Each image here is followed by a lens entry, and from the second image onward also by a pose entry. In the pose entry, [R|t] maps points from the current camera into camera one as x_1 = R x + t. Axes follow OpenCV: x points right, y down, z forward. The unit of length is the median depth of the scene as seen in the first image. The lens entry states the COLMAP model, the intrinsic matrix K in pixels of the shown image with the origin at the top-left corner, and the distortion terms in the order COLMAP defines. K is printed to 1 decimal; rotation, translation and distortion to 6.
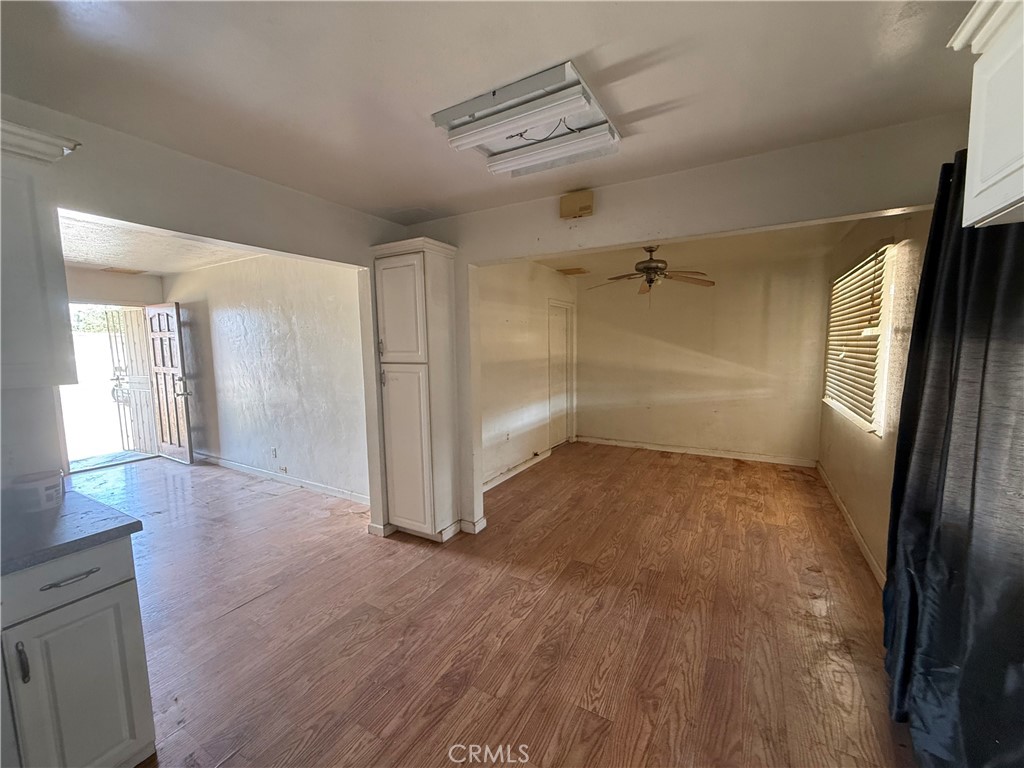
lens RADIAL K [[410.7, 0, 511.7], [0, 410.7, 387.2], [0, 0, 1]] dist [-0.000996, 0.000481]
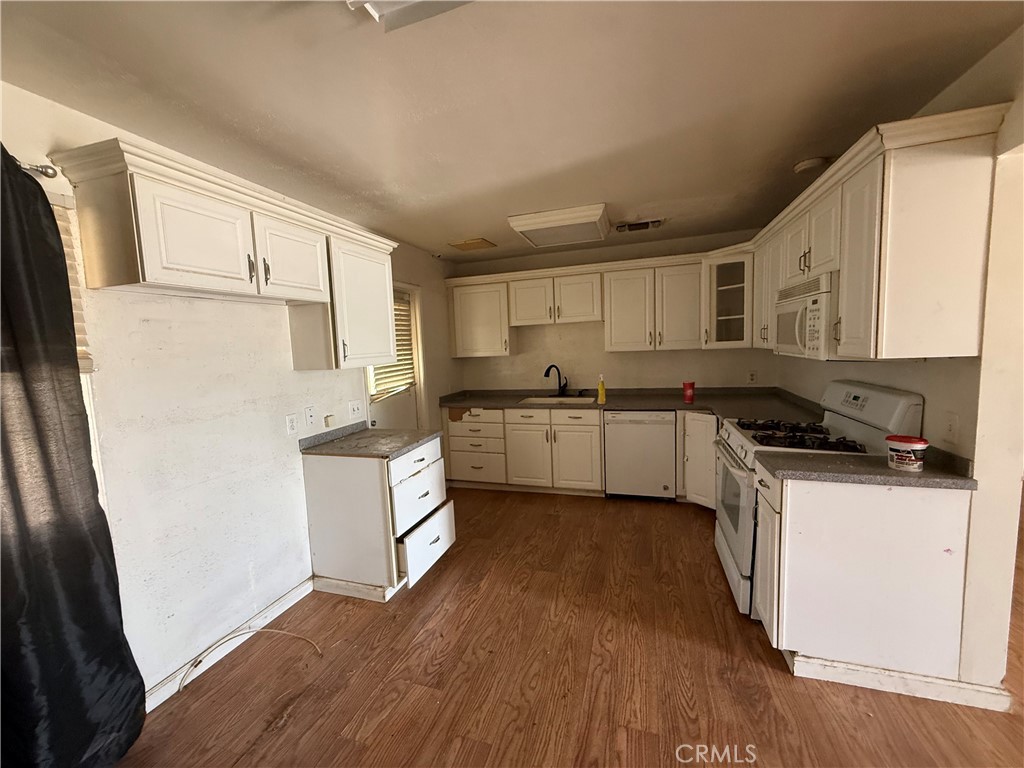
lens RADIAL K [[410.7, 0, 512.1], [0, 410.7, 384.6], [0, 0, 1]] dist [-0.000996, 0.000481]
pose [[-0.976917, 0.081685, -0.197387, -0.032560], [0.040697, 0.978248, 0.203407, -0.186536], [0.209708, 0.190678, -0.958991, 1.790233]]
